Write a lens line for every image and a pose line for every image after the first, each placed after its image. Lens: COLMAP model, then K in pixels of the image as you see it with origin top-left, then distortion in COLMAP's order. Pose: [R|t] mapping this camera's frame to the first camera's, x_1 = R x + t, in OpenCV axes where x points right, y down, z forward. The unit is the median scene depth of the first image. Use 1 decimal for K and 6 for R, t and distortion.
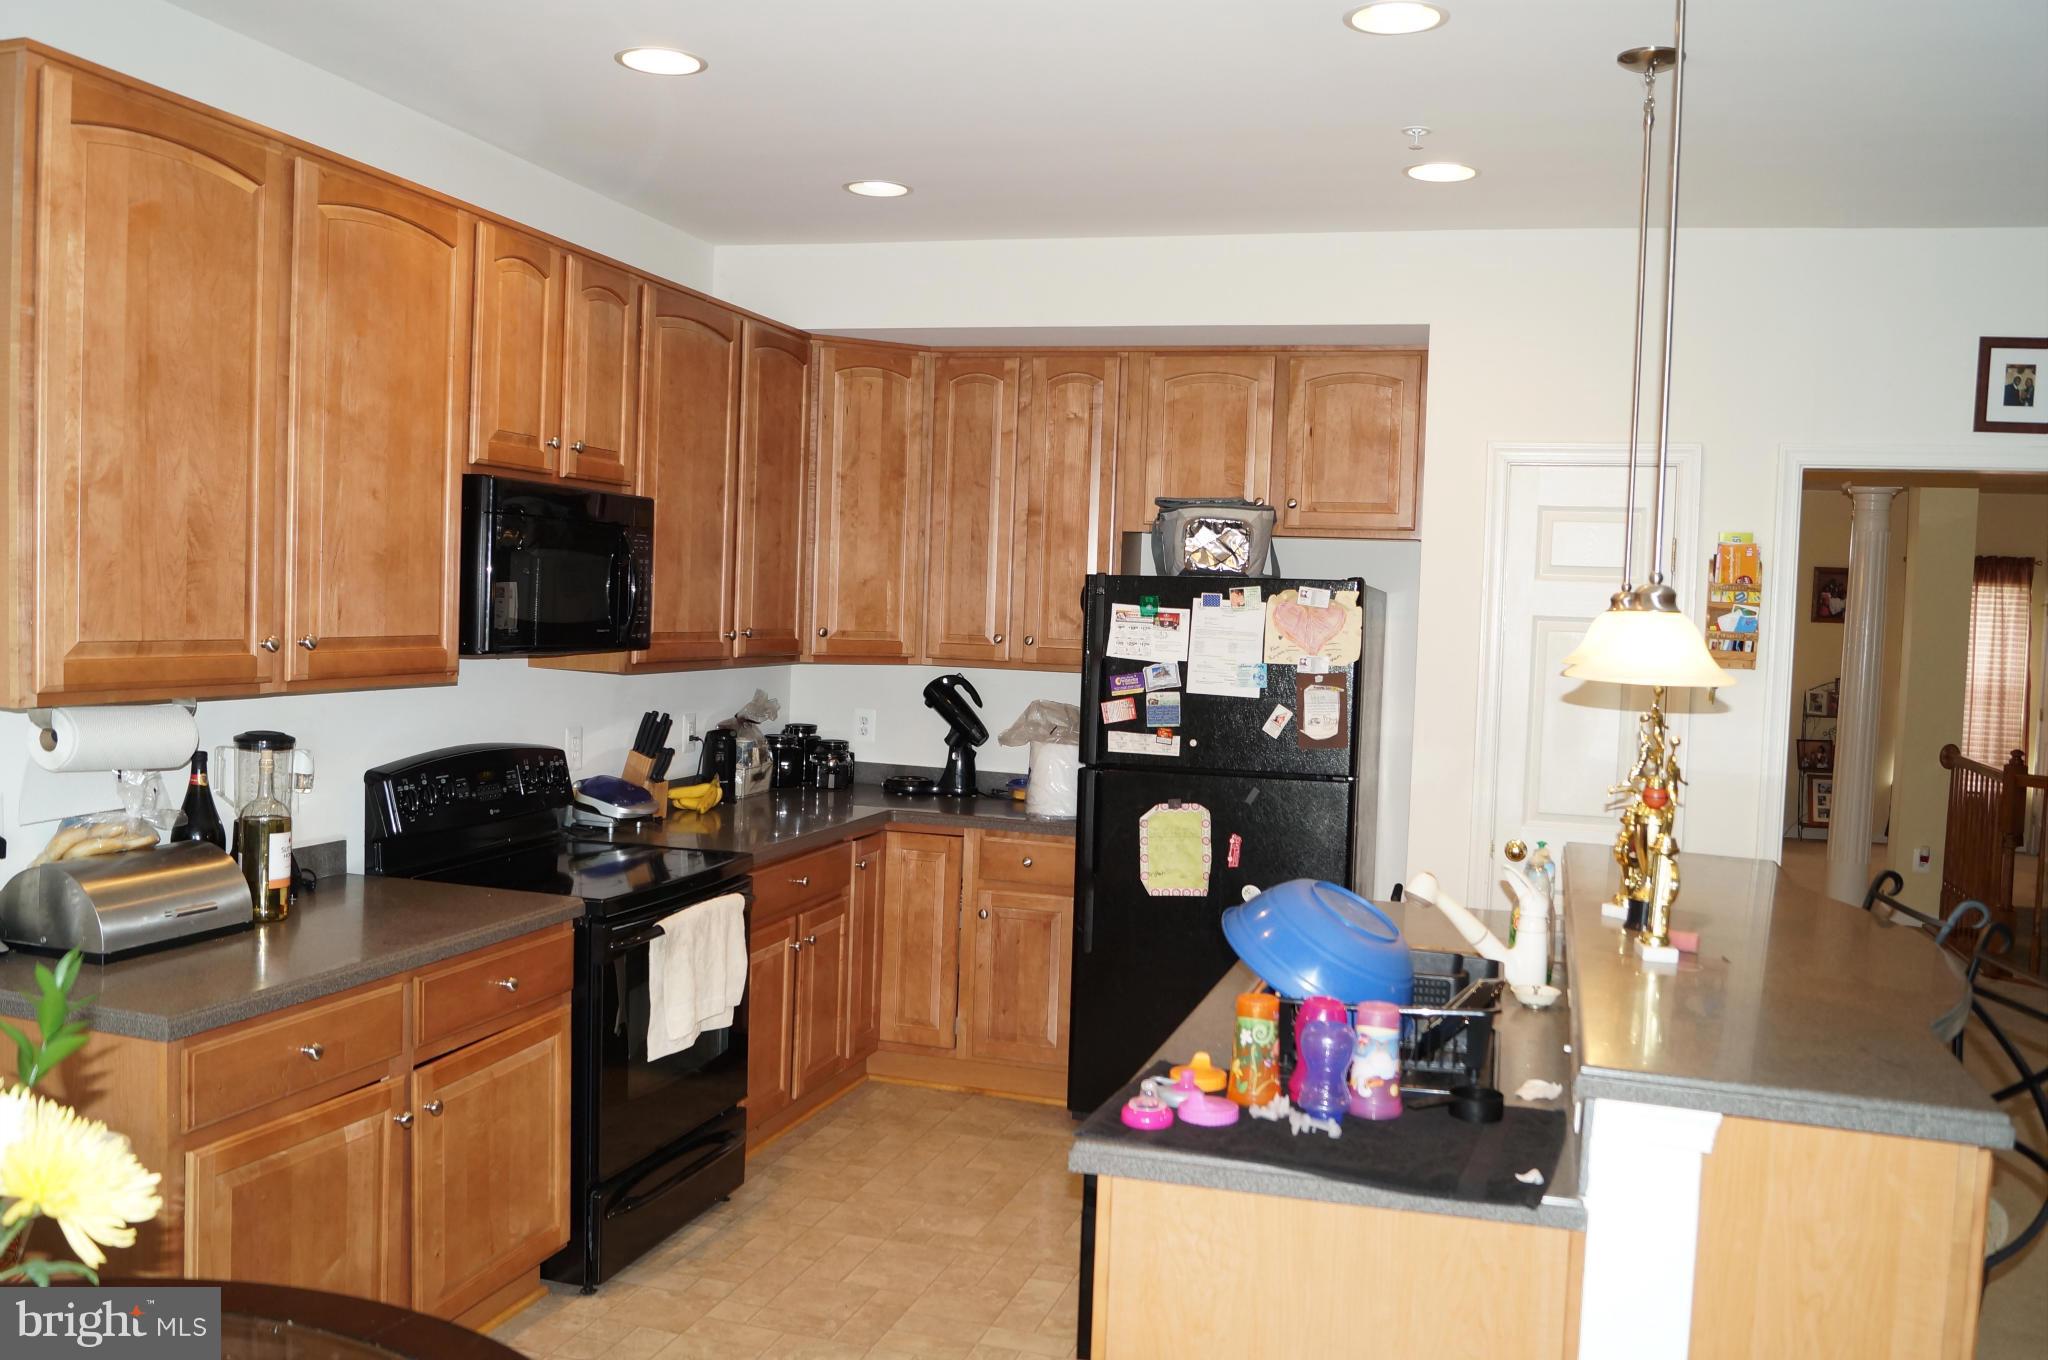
lens RADIAL K [[1748.1, 0, 1017.9], [0, 1748.1, 703.7], [0, 0, 1]] dist [-0.073046, 0.007742]
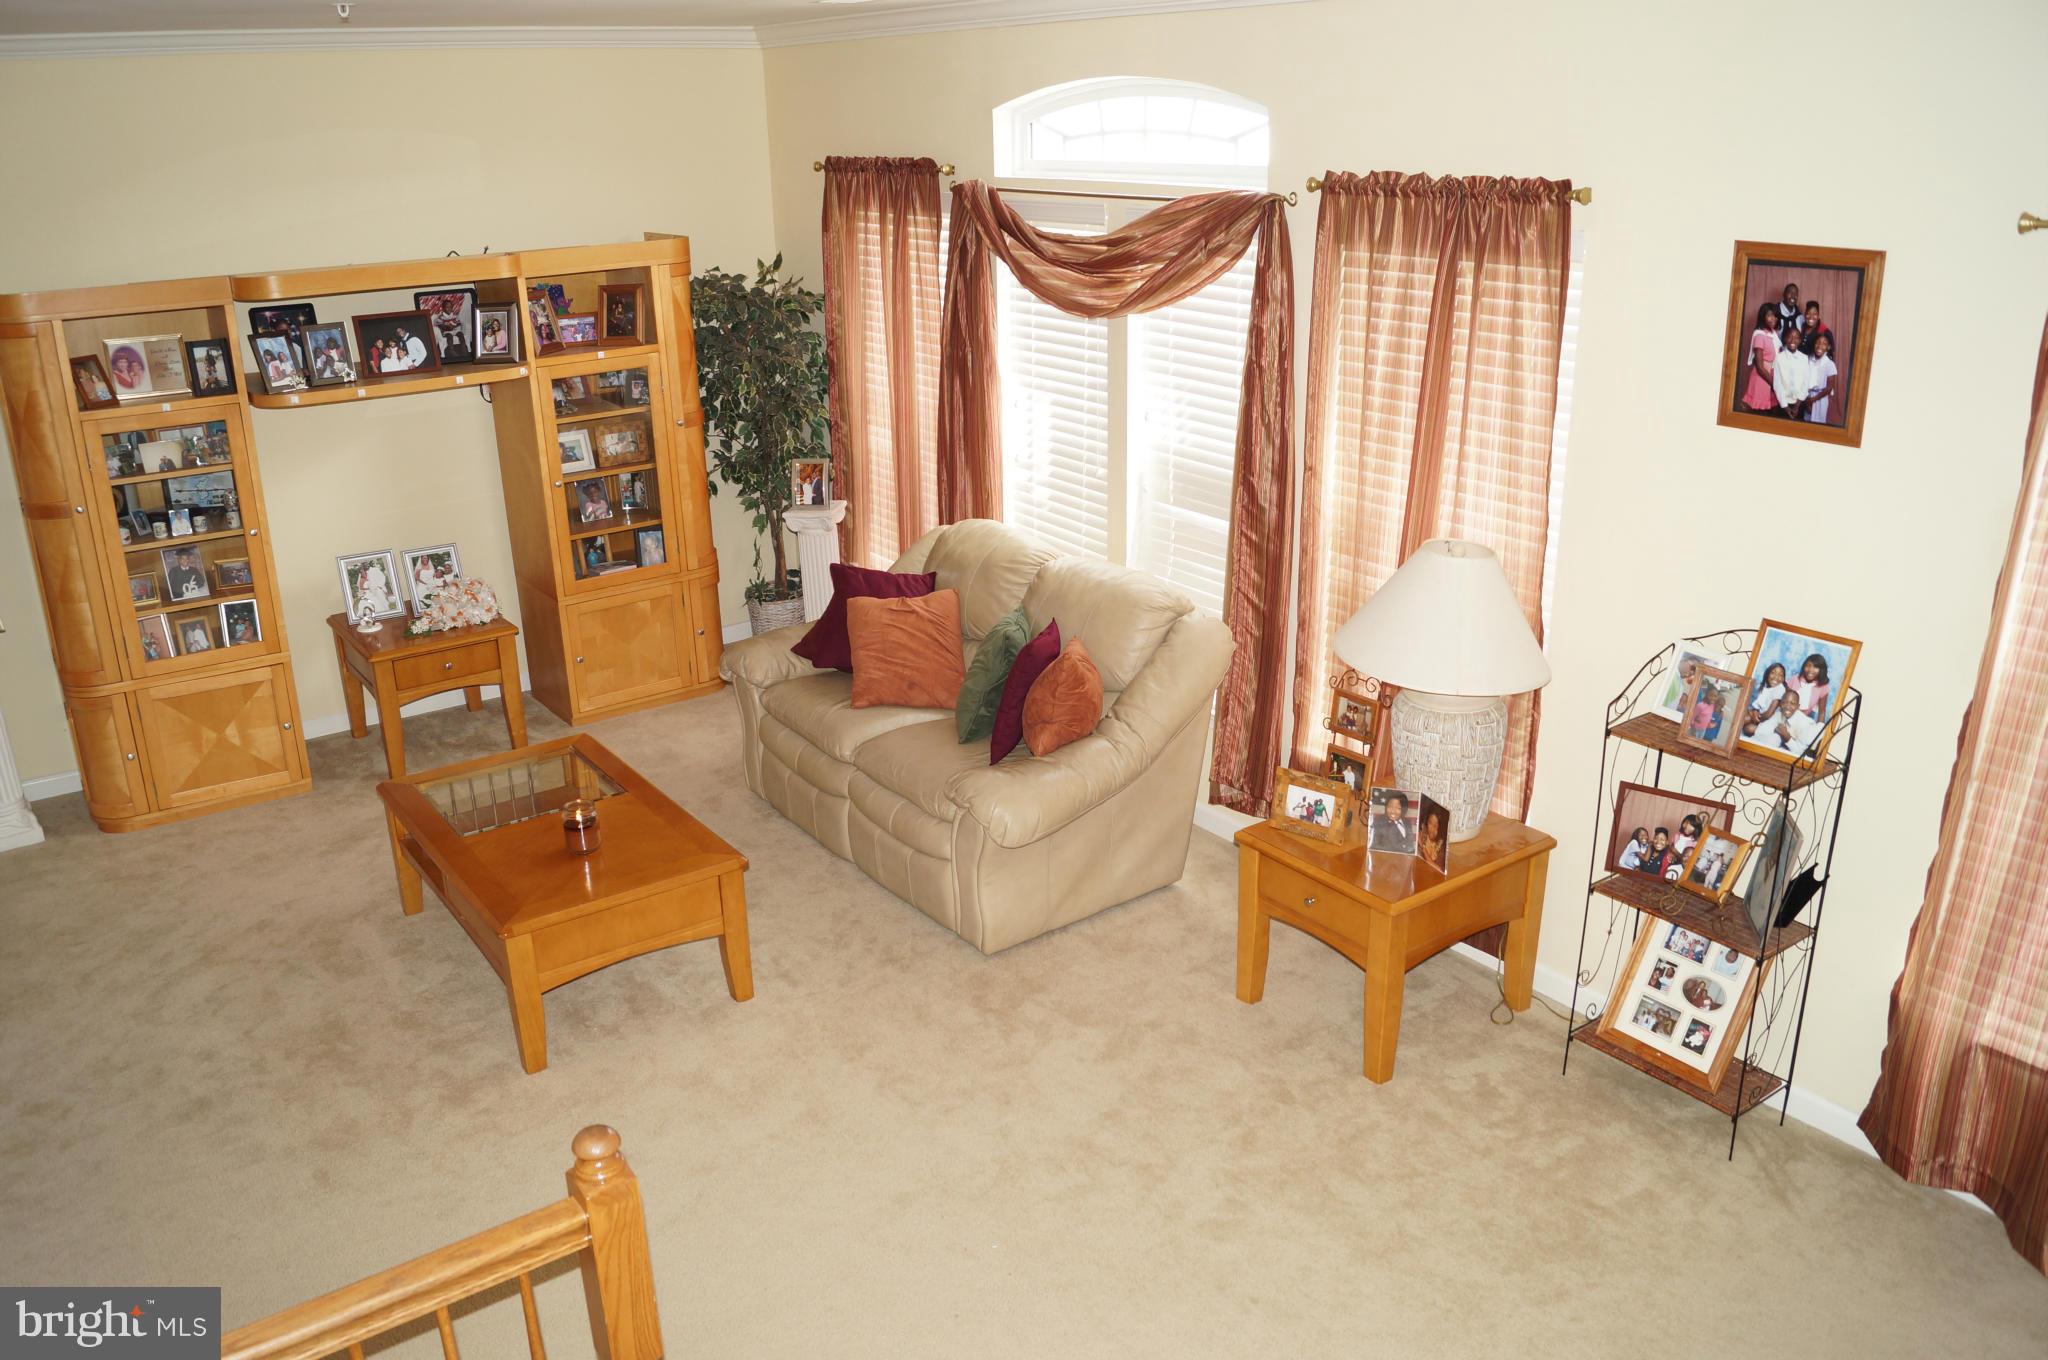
lens RADIAL K [[1599.0, 0, 1015.5], [0, 1599.0, 705.4], [0, 0, 1]] dist [-0.082149, 0.011828]
pose [[0.796208, 0.167495, -0.581376, 1.358490], [0.007736, 0.958019, 0.286600, -0.209735], [0.604974, -0.232691, 0.761487, 1.783667]]
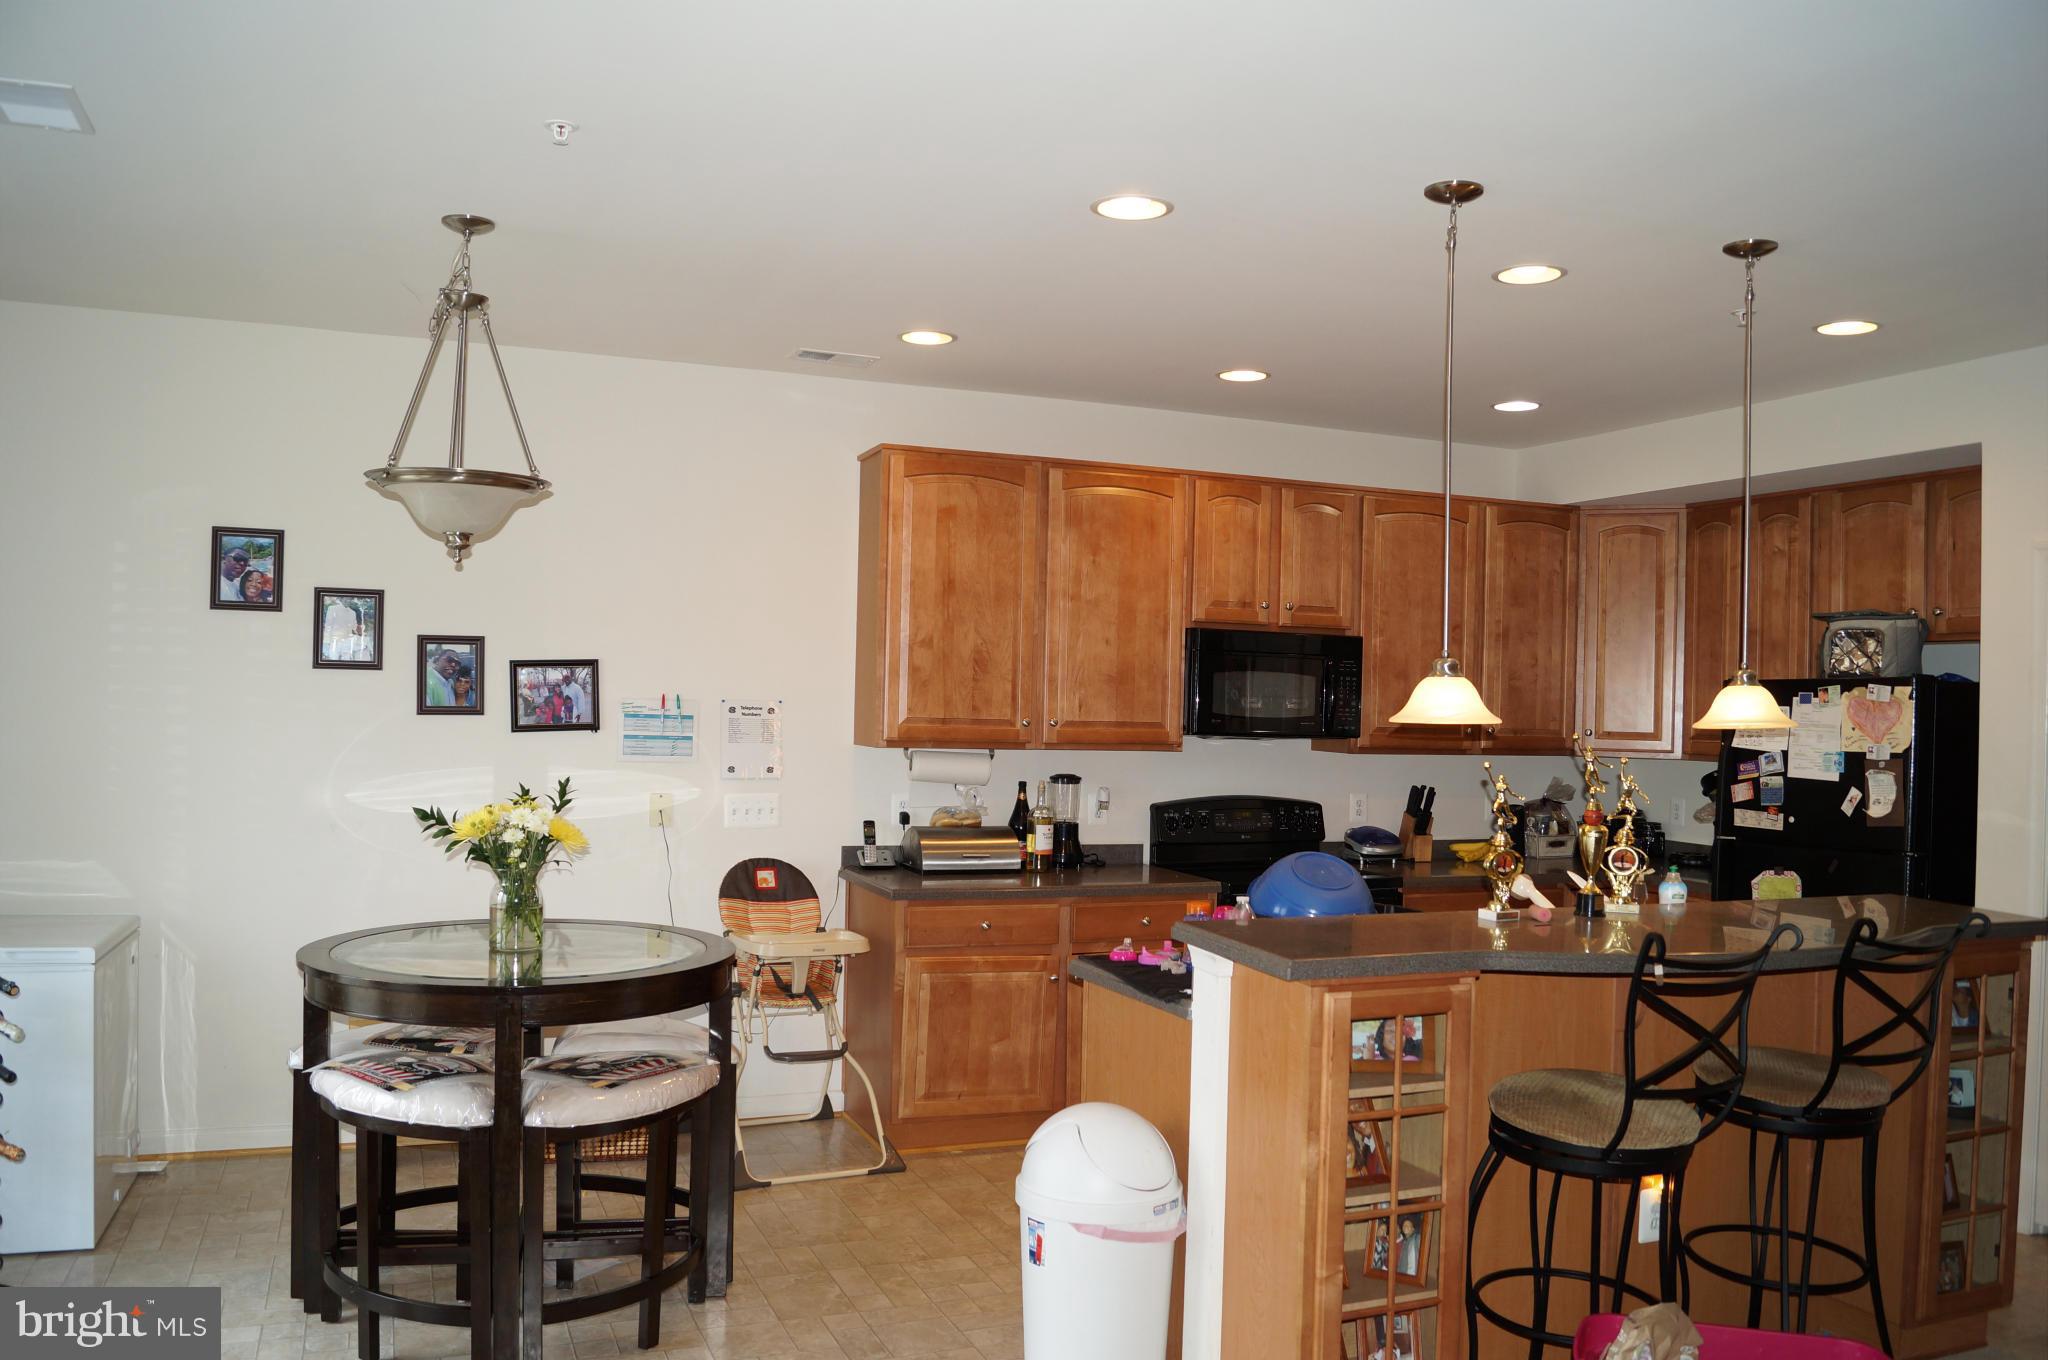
lens RADIAL K [[1599.0, 0, 1015.5], [0, 1599.0, 705.4], [0, 0, 1]] dist [-0.082149, 0.011828]
pose [[0.626649, -0.020746, -0.779025, 0.594515], [-0.047696, 0.996750, -0.064912, 0.039223], [0.777841, 0.077833, 0.623623, -0.073552]]
